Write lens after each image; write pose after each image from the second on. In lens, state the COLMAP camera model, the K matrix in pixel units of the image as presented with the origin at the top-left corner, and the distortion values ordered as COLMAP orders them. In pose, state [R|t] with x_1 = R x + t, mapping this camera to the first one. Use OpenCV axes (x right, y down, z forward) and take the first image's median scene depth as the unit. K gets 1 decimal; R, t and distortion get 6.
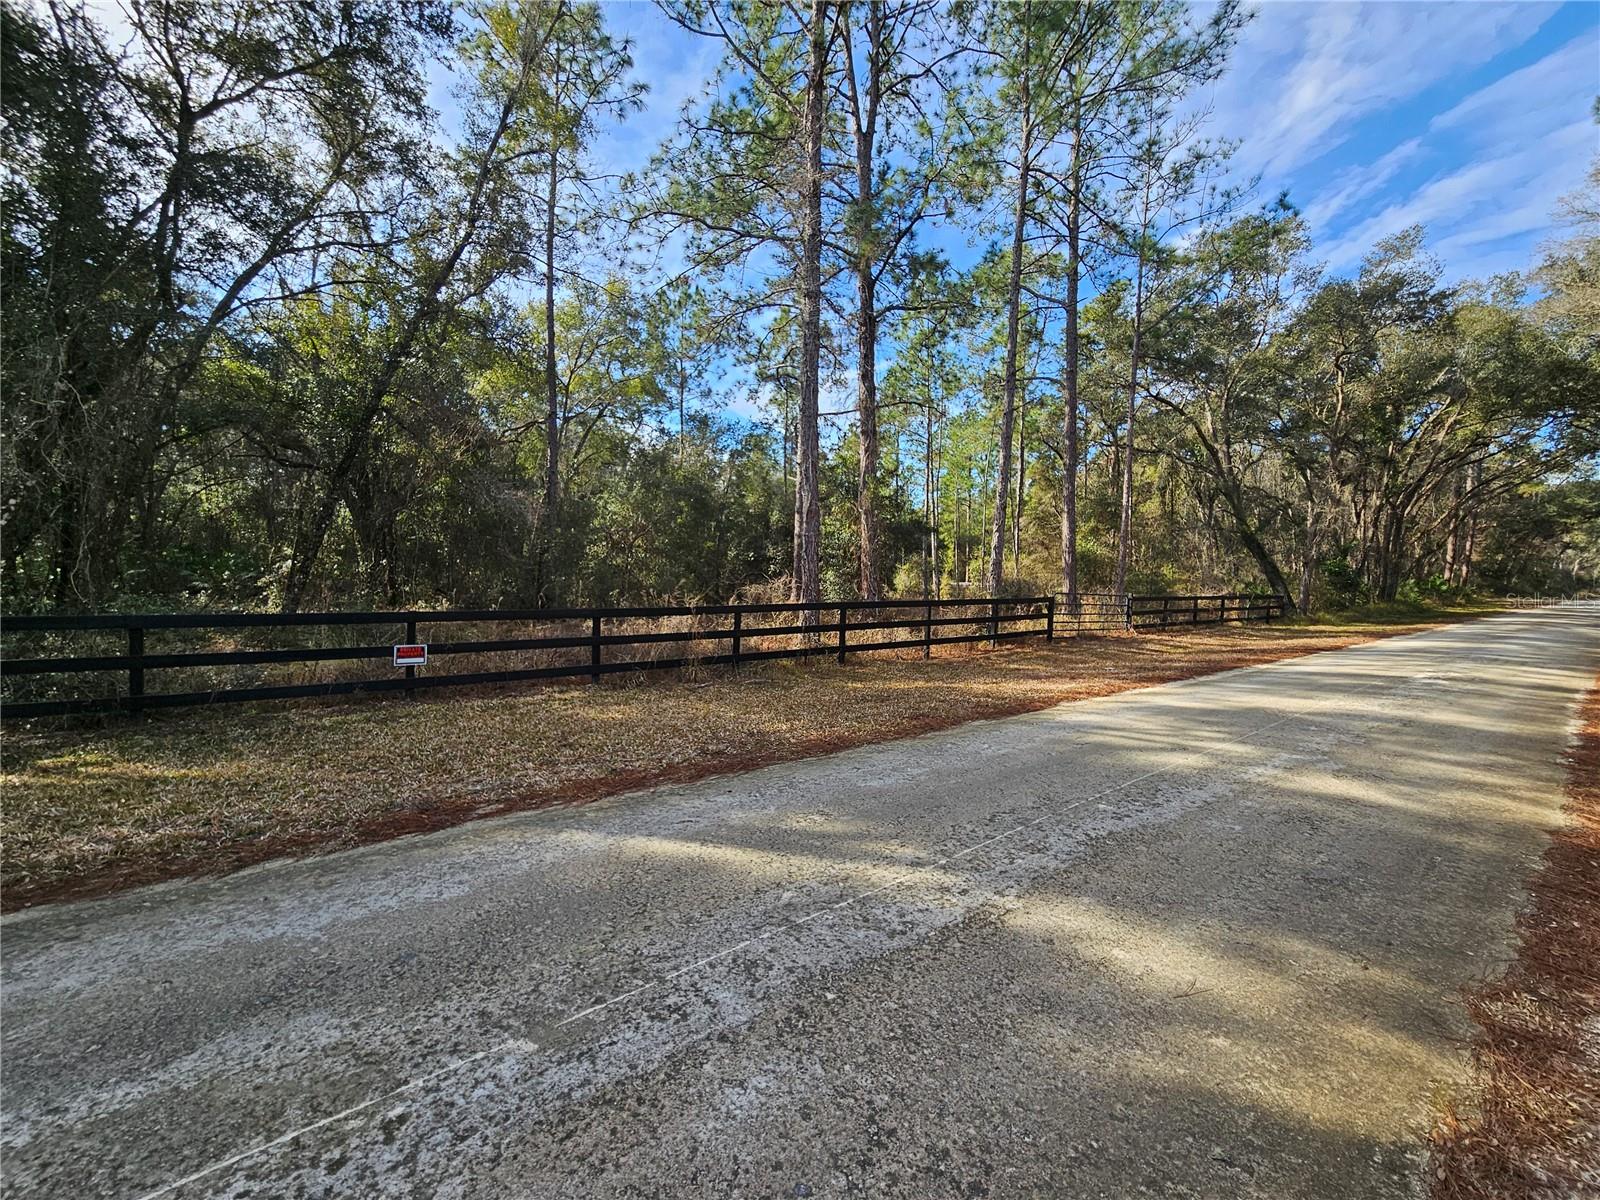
lens RADIAL K [[656.7, 0, 798.9], [0, 656.7, 590.2], [0, 0, 1]] dist [-0.002897, 0.000271]
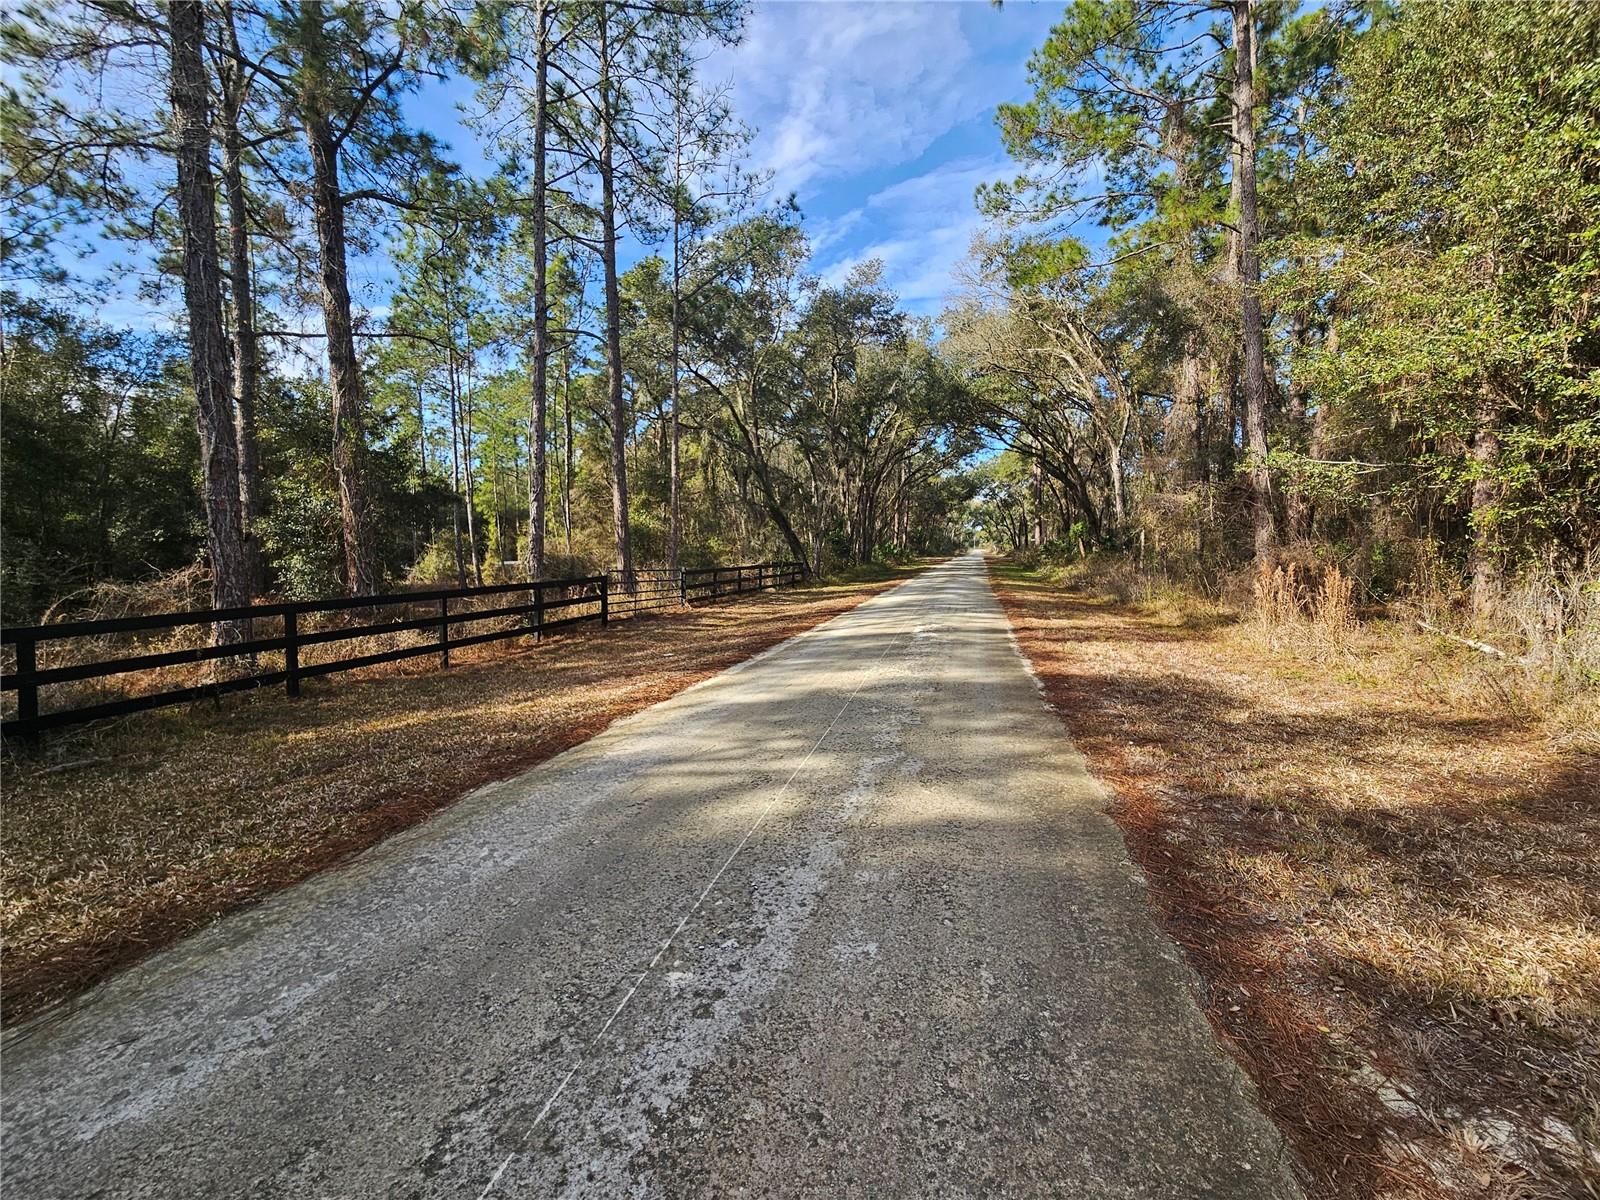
lens RADIAL K [[656.7, 0, 799.4], [0, 656.7, 591.3], [0, 0, 1]] dist [-0.002897, 0.000271]
pose [[0.797800, -0.066075, 0.599290, 0.052378], [0.042841, 0.997677, 0.052968, -0.004154], [-0.601398, -0.016583, 0.798778, 0.111029]]
